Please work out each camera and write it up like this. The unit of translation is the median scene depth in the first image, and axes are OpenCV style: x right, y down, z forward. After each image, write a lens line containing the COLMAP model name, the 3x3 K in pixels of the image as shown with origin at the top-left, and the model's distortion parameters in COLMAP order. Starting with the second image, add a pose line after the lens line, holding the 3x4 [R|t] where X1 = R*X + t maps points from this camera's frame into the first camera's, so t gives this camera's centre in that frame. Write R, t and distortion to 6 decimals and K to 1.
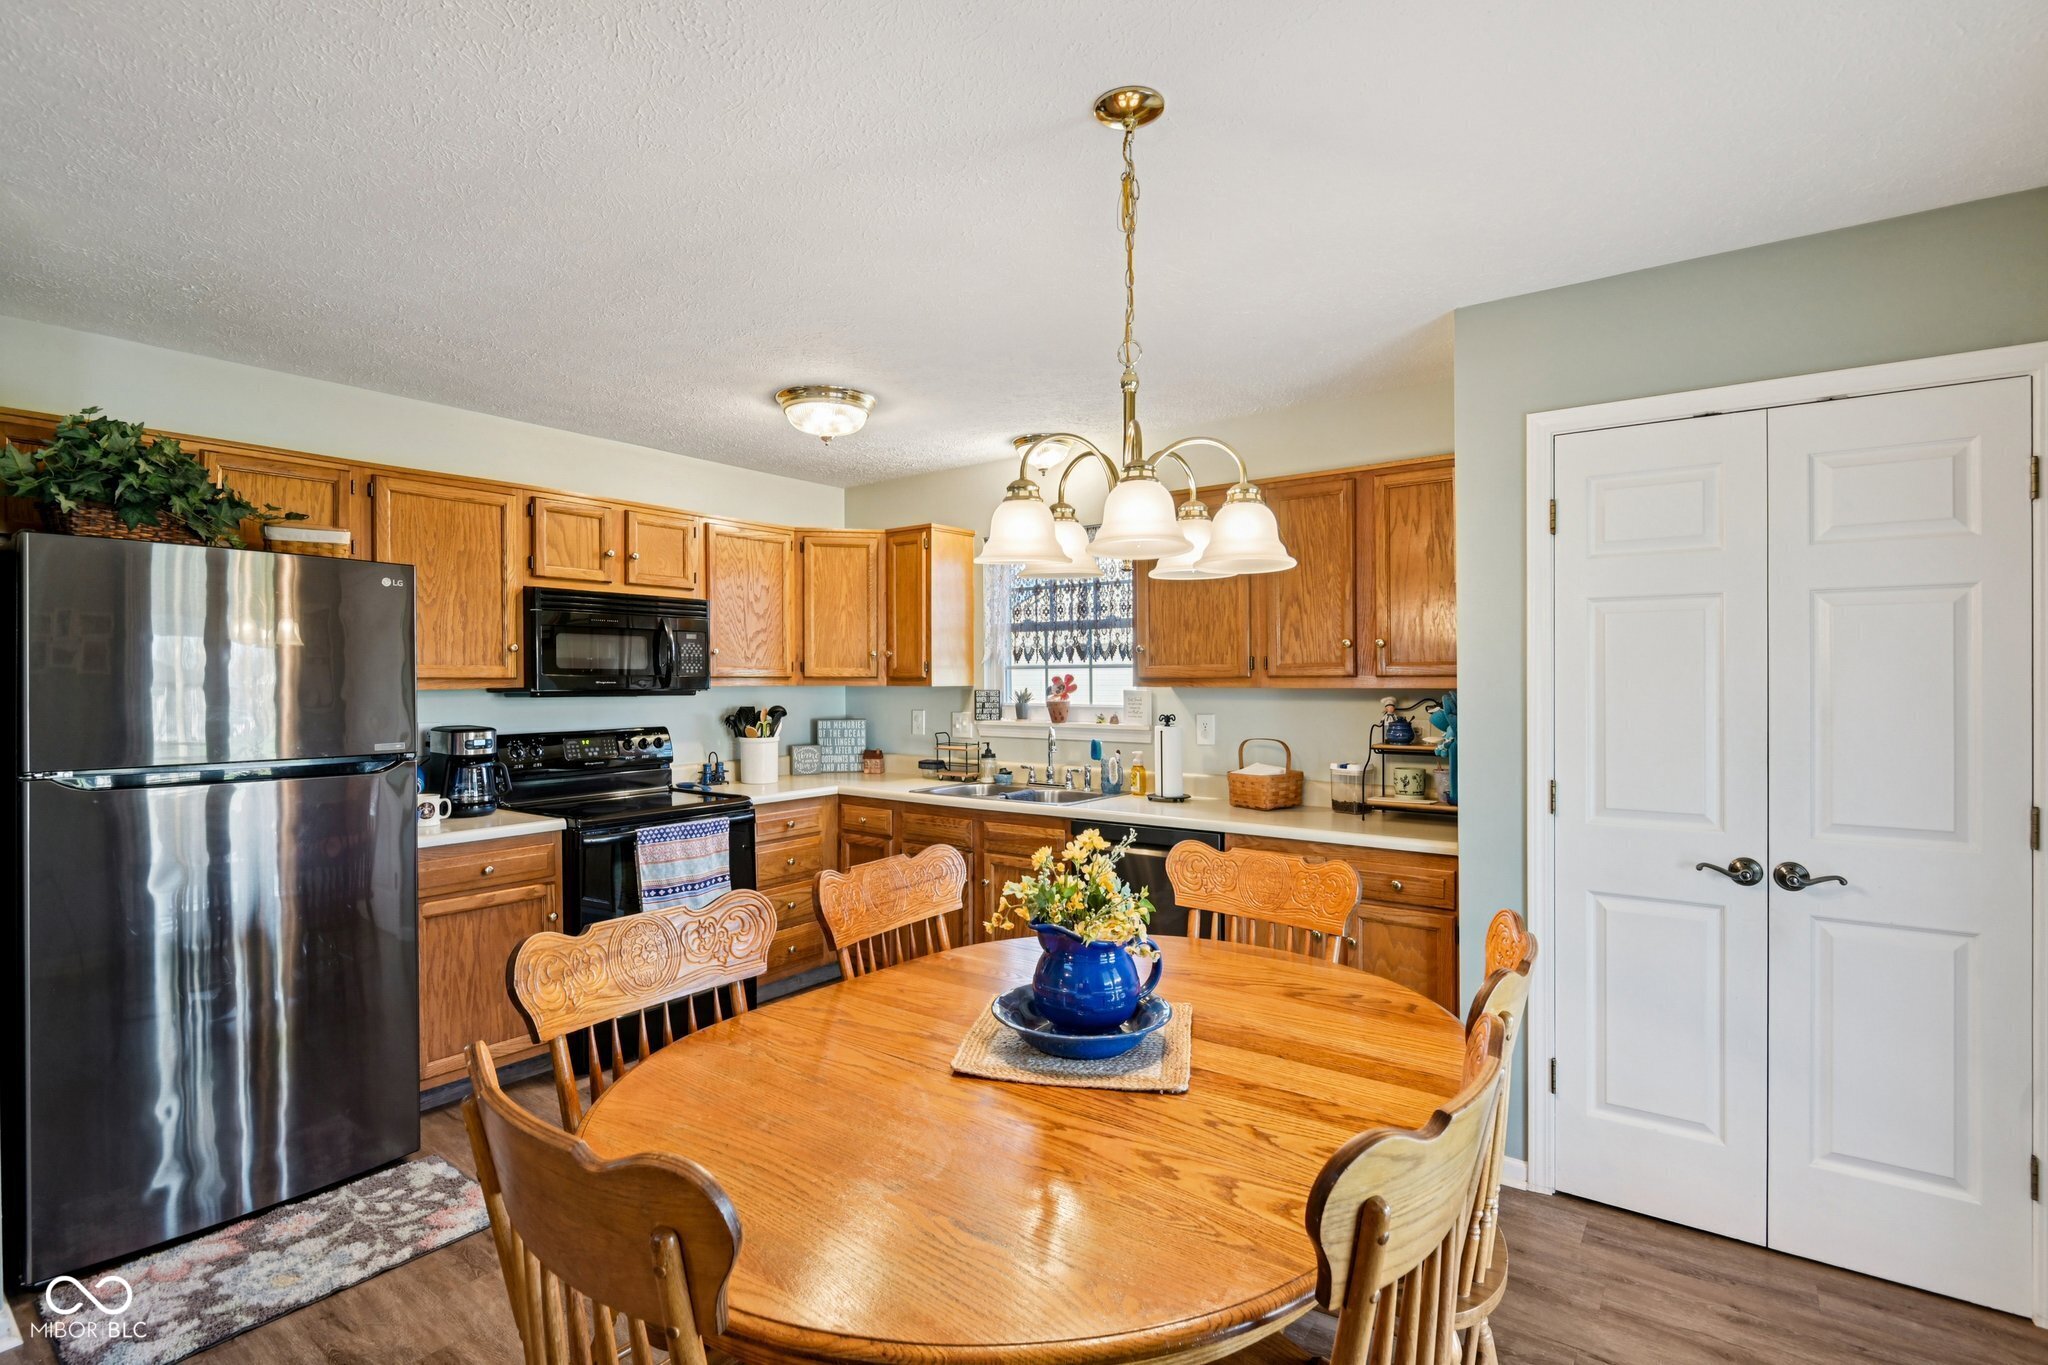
lens RADIAL K [[958.0, 0, 994.2], [0, 958.0, 666.6], [0, 0, 1]] dist [-0.011387, -0.003481]
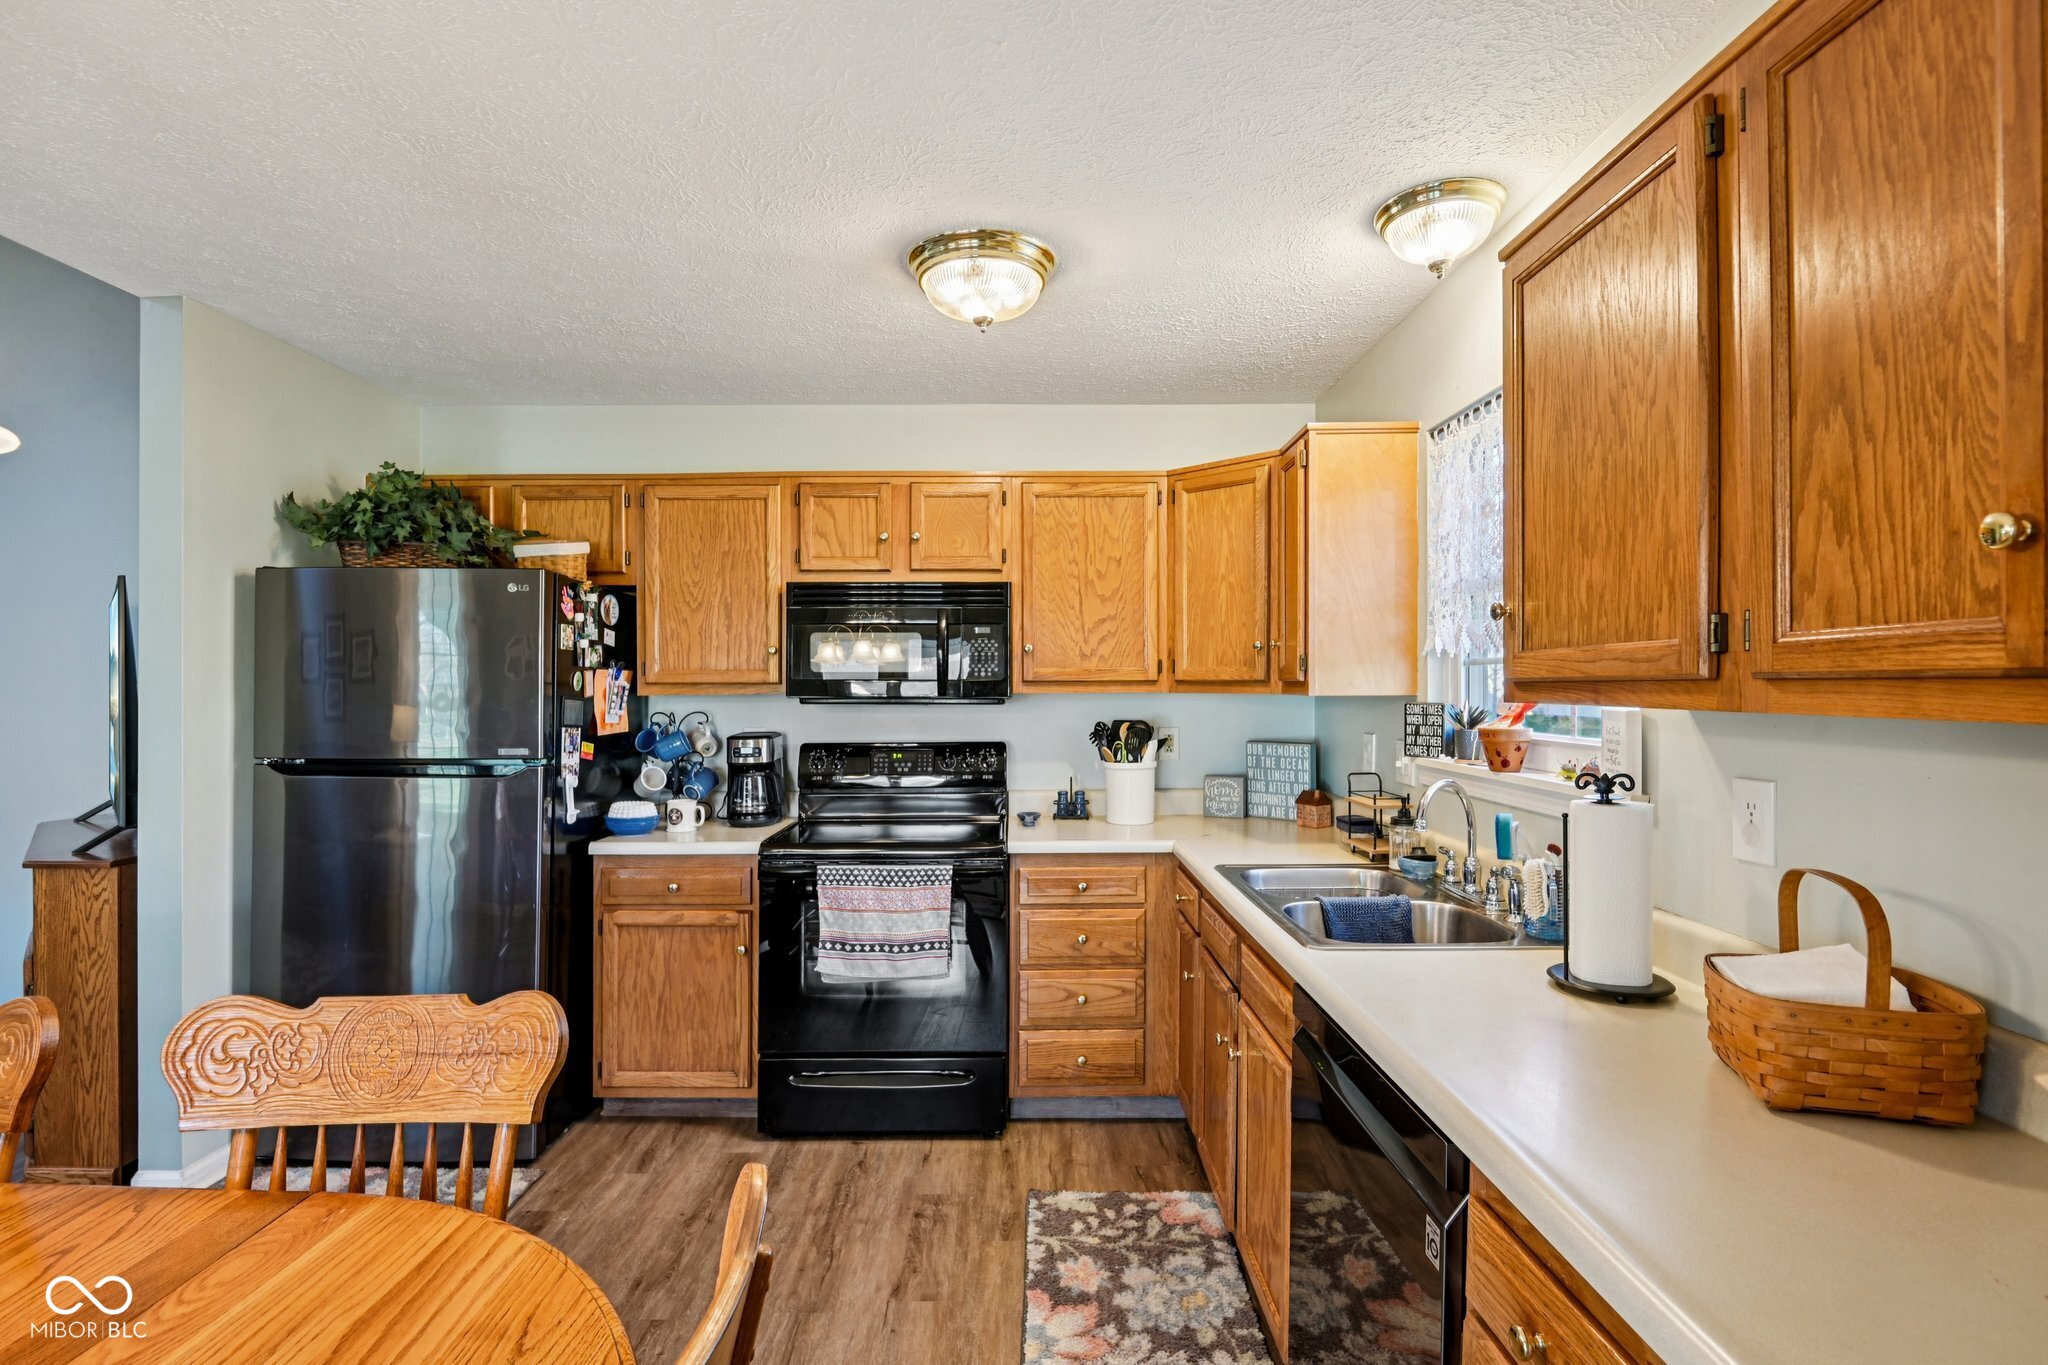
lens RADIAL K [[958.0, 0, 1015.3], [0, 958.0, 700.0], [0, 0, 1]] dist [-0.011387, -0.003481]
pose [[0.613237, 0.013031, -0.789792, 0.374720], [0.010720, 0.999635, 0.024816, 0.008199], [0.789827, -0.023685, 0.612873, 0.618640]]
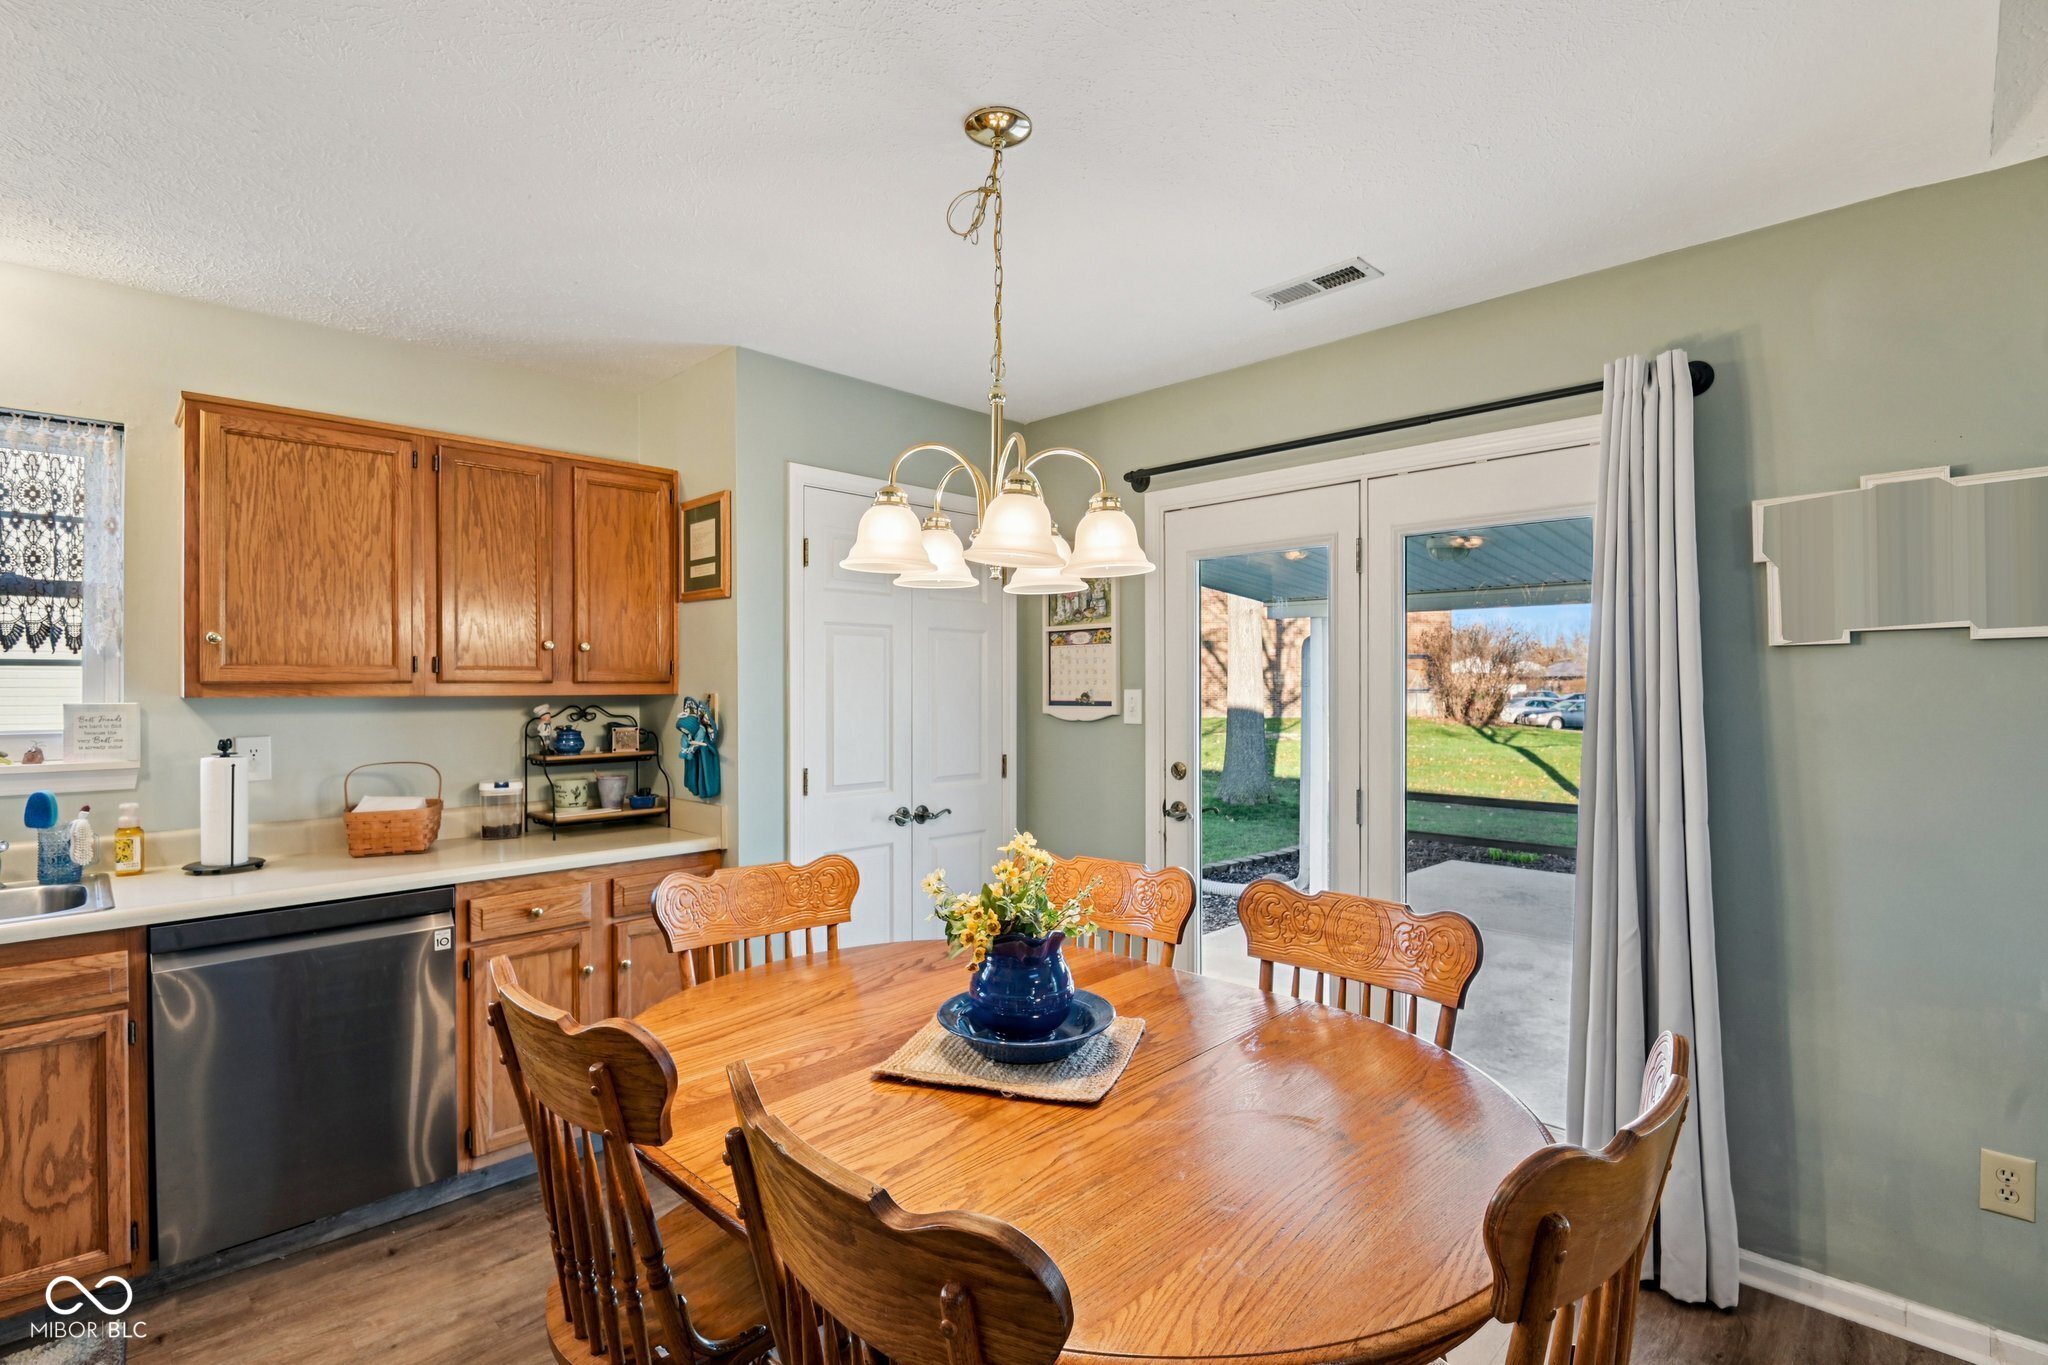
lens RADIAL K [[958.0, 0, 1010.4], [0, 958.0, 678.3], [0, 0, 1]] dist [-0.011387, -0.003481]
pose [[0.126487, 0.008709, 0.991930, -0.429397], [-0.013049, 0.999890, -0.007115, 0.006723], [-0.991882, -0.012043, 0.126587, 0.423870]]
